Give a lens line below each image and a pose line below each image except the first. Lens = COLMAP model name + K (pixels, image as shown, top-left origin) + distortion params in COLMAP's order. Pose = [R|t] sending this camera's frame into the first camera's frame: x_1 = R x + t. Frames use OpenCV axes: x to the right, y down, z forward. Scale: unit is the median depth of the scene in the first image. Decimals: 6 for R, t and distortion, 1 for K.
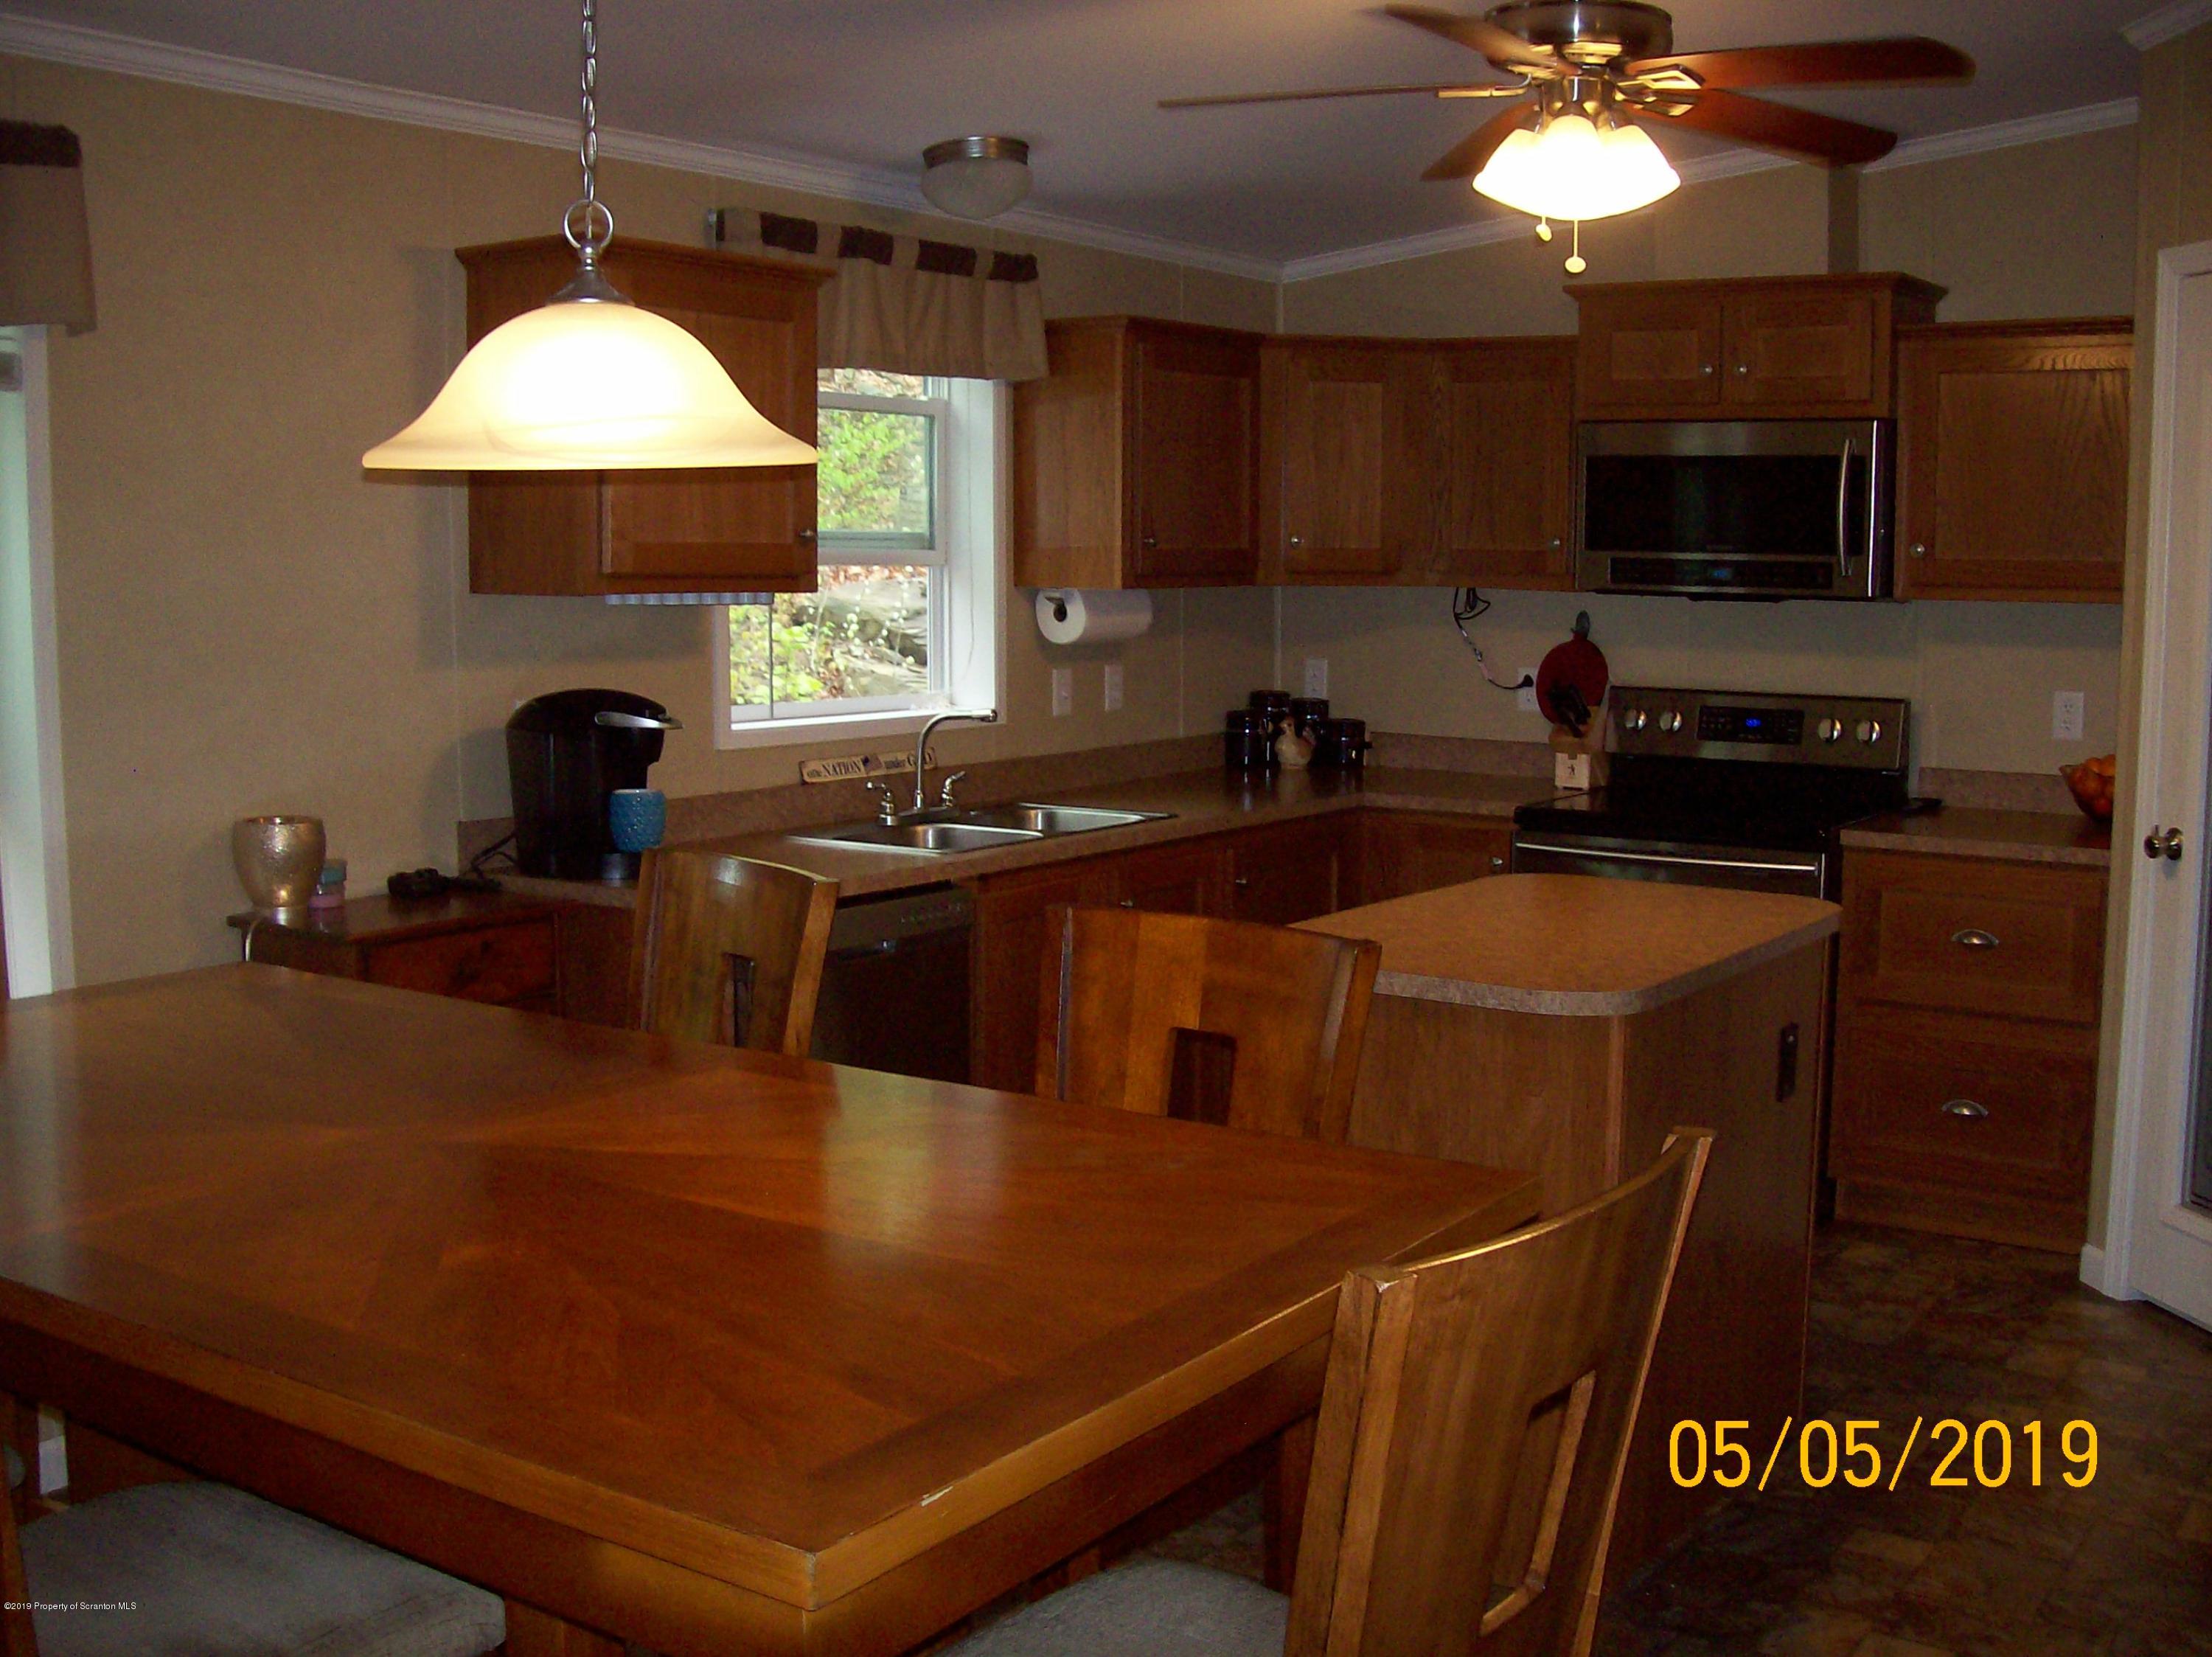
lens RADIAL K [[2363.8, 0, 1106.0], [0, 2363.8, 828.5], [0, 0, 1]] dist [-0.182795, 0.178148]
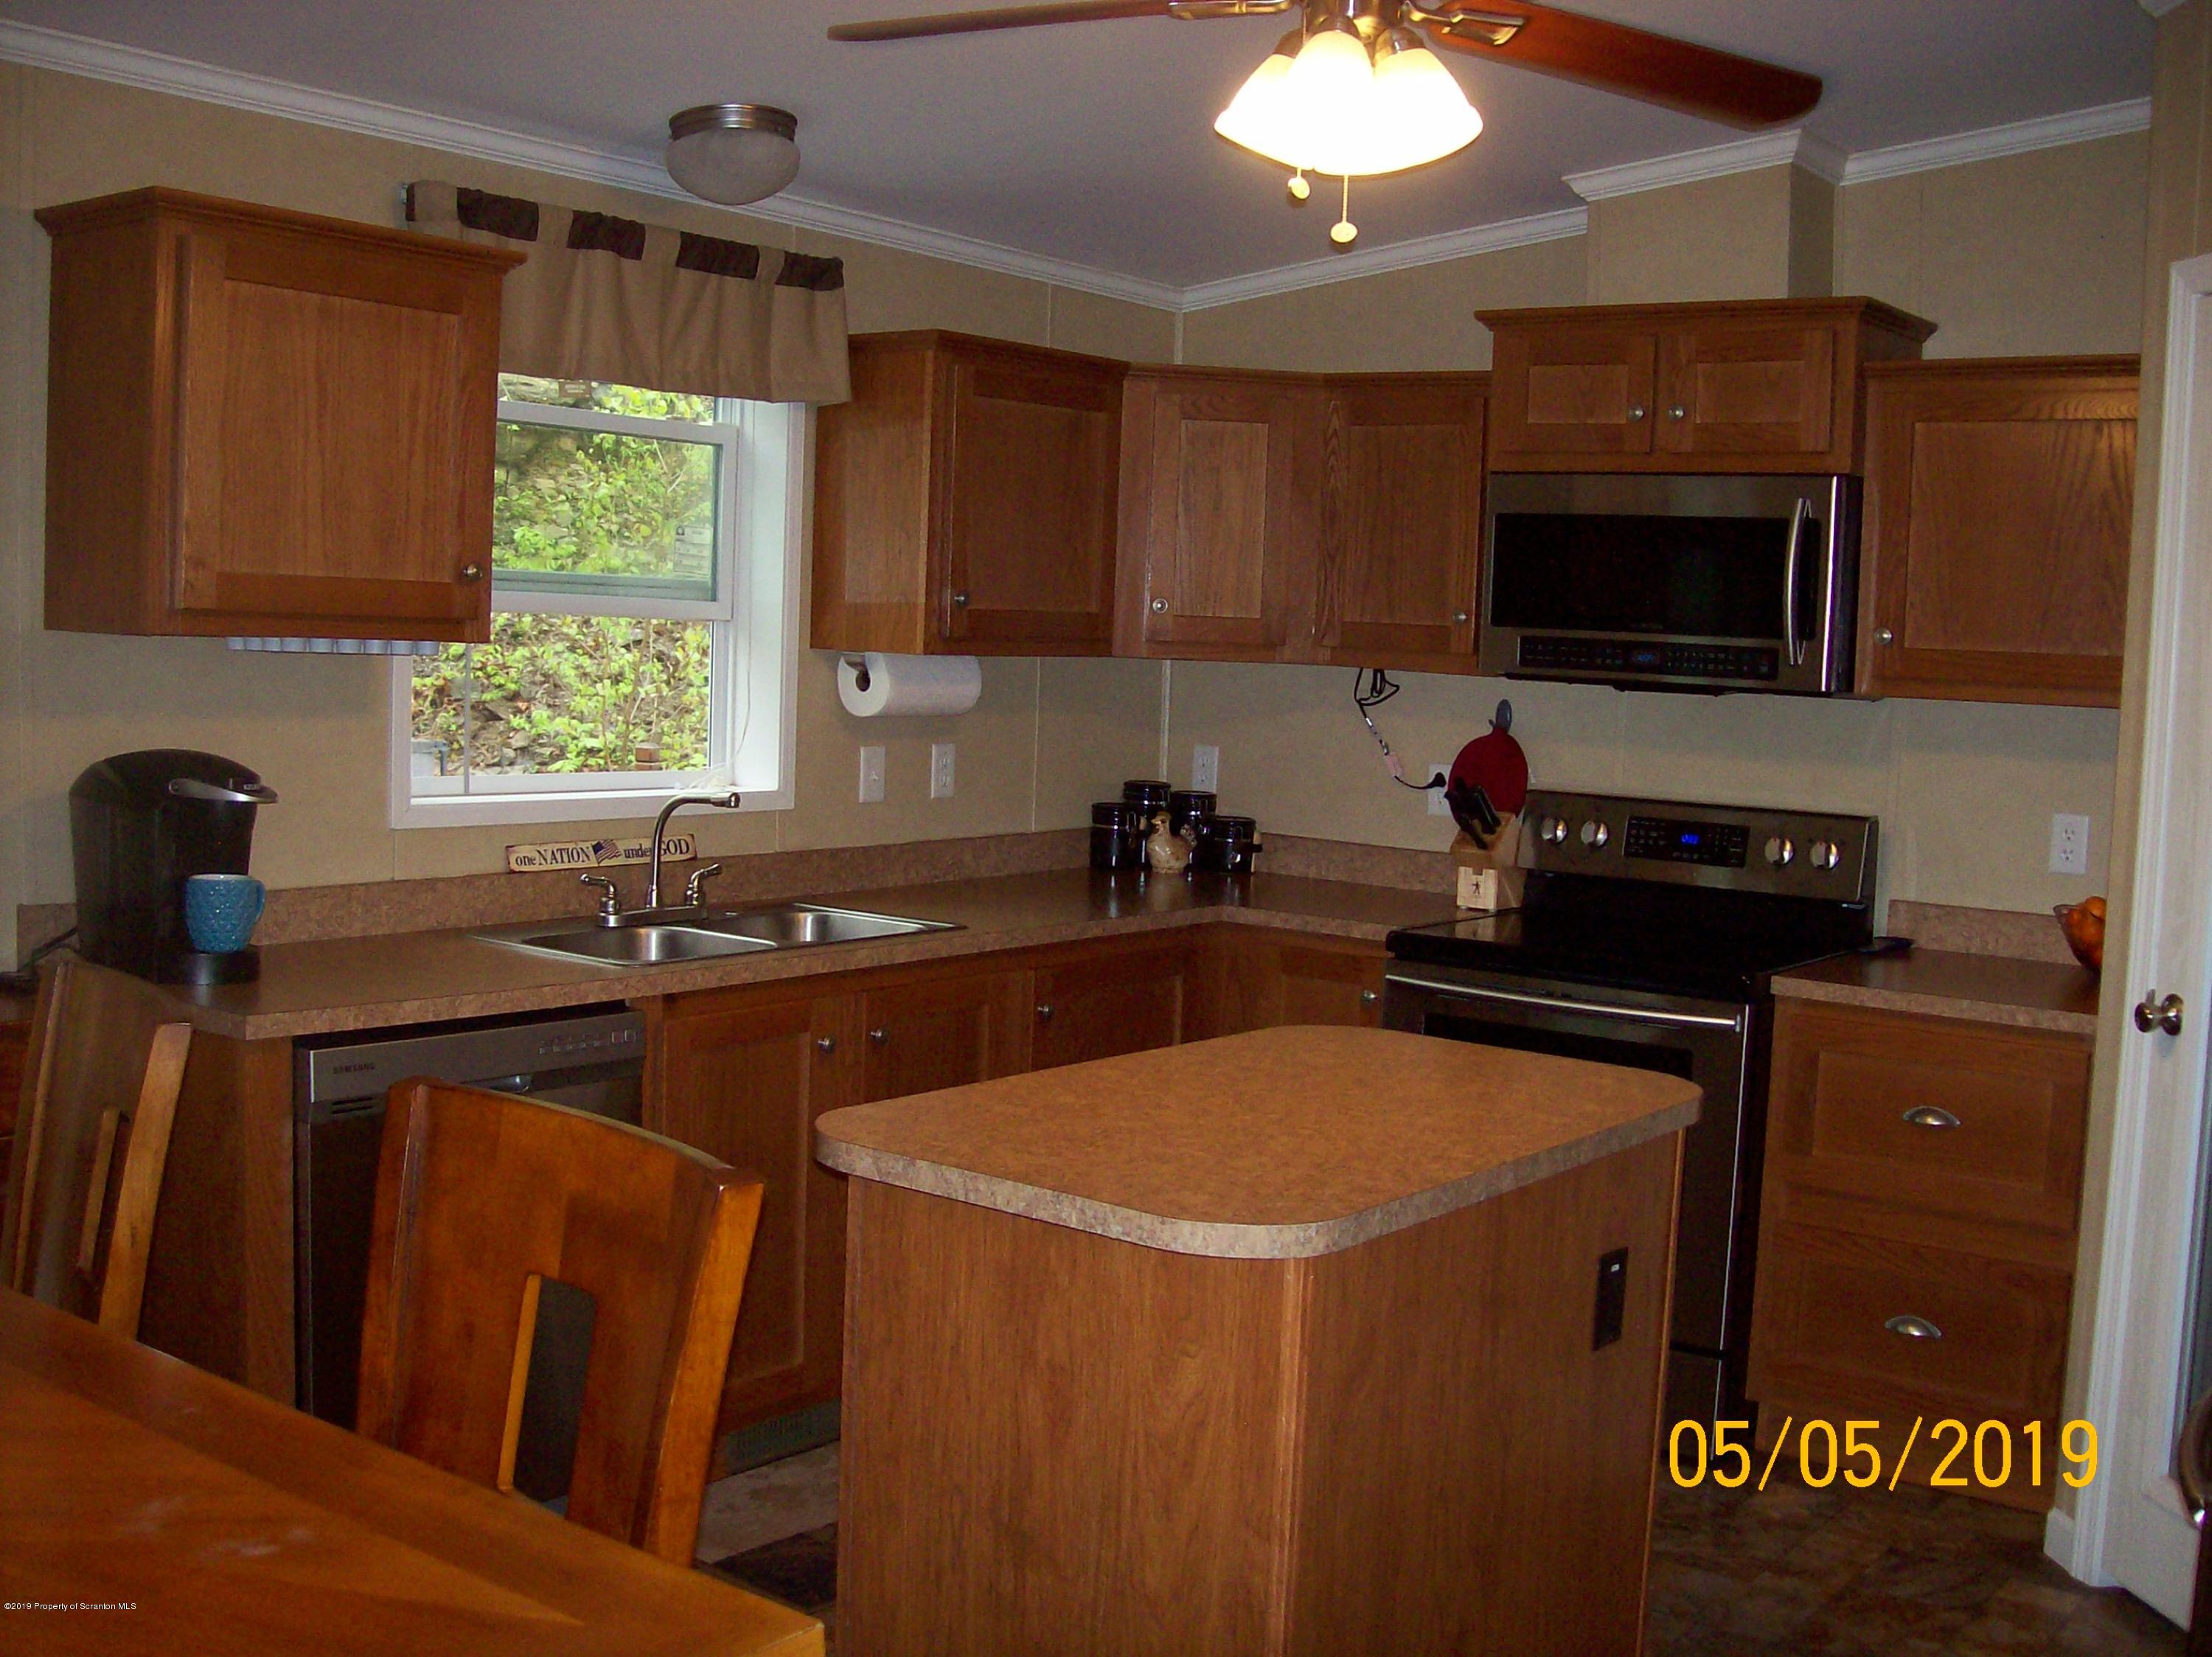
lens RADIAL K [[2363.8, 0, 1106.0], [0, 2363.8, 828.5], [0, 0, 1]] dist [-0.182795, 0.178148]
pose [[0.998322, 0.037157, -0.044423, 0.112209], [-0.038646, 0.998703, -0.033144, -0.014161], [0.043133, 0.034805, 0.998463, 0.166013]]
